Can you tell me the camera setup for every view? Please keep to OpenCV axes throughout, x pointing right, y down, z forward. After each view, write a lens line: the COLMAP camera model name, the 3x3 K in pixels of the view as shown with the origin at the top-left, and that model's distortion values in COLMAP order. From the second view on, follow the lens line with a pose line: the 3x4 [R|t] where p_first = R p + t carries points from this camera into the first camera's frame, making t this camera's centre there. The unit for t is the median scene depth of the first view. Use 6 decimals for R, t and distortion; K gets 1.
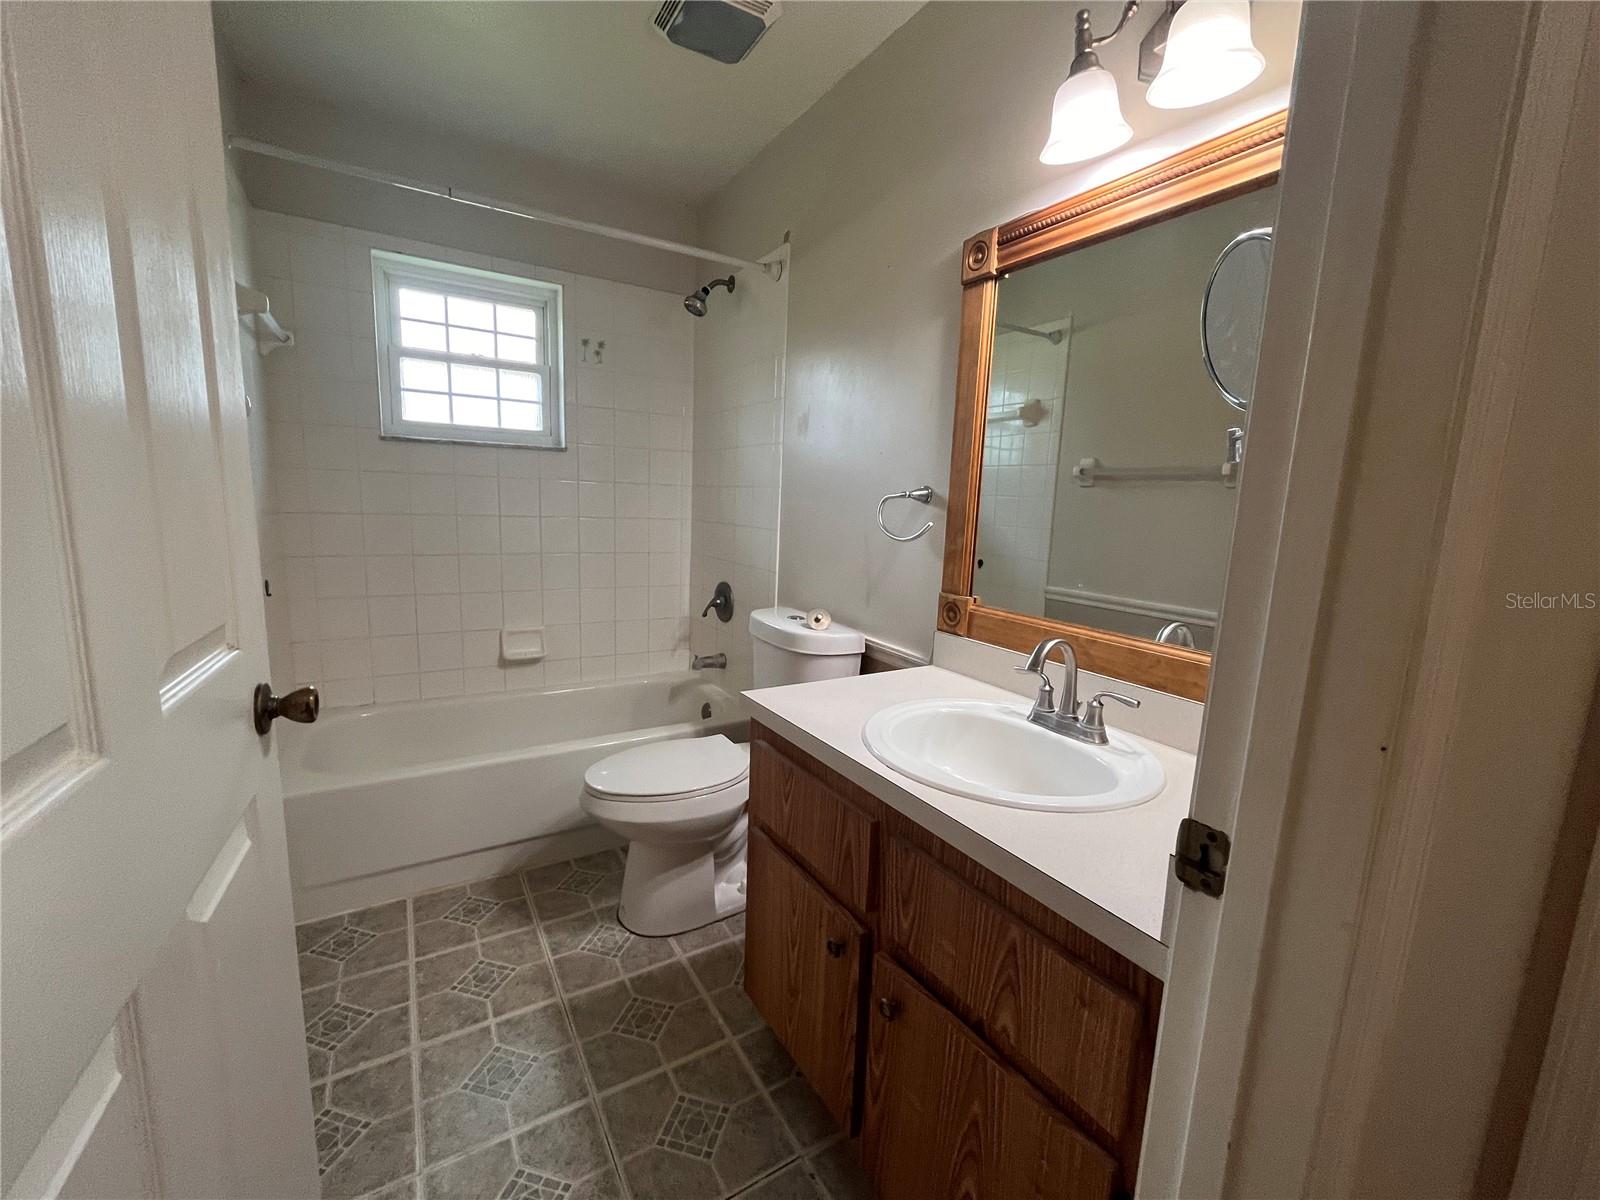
lens RADIAL K [[653.9, 0, 798.7], [0, 653.9, 599.1], [0, 0, 1]] dist [0.001778, -0.000463]
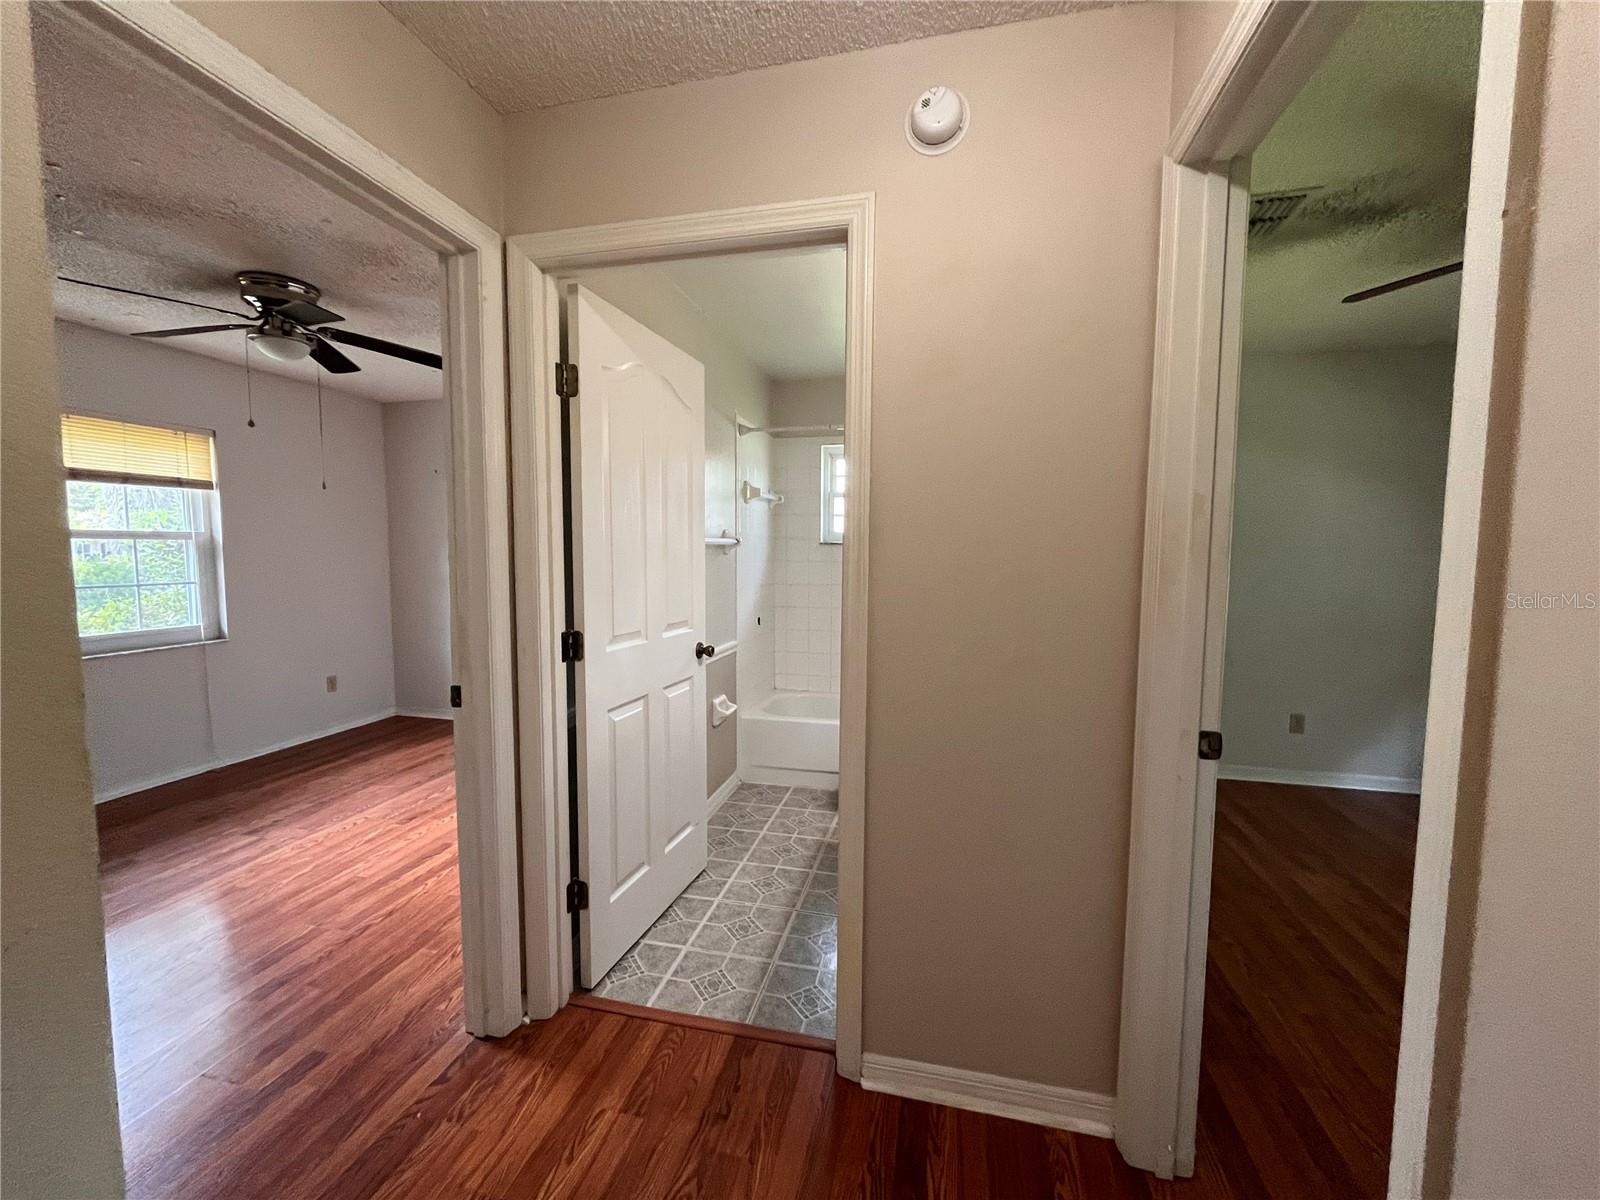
lens RADIAL K [[653.9, 0, 804.0], [0, 653.9, 602.9], [0, 0, 1]] dist [0.001778, -0.000463]
pose [[0.717842, 0.022310, -0.695848, 0.867836], [-0.088995, 0.994227, -0.059931, 0.043044], [0.690494, 0.104948, 0.715684, -0.464254]]
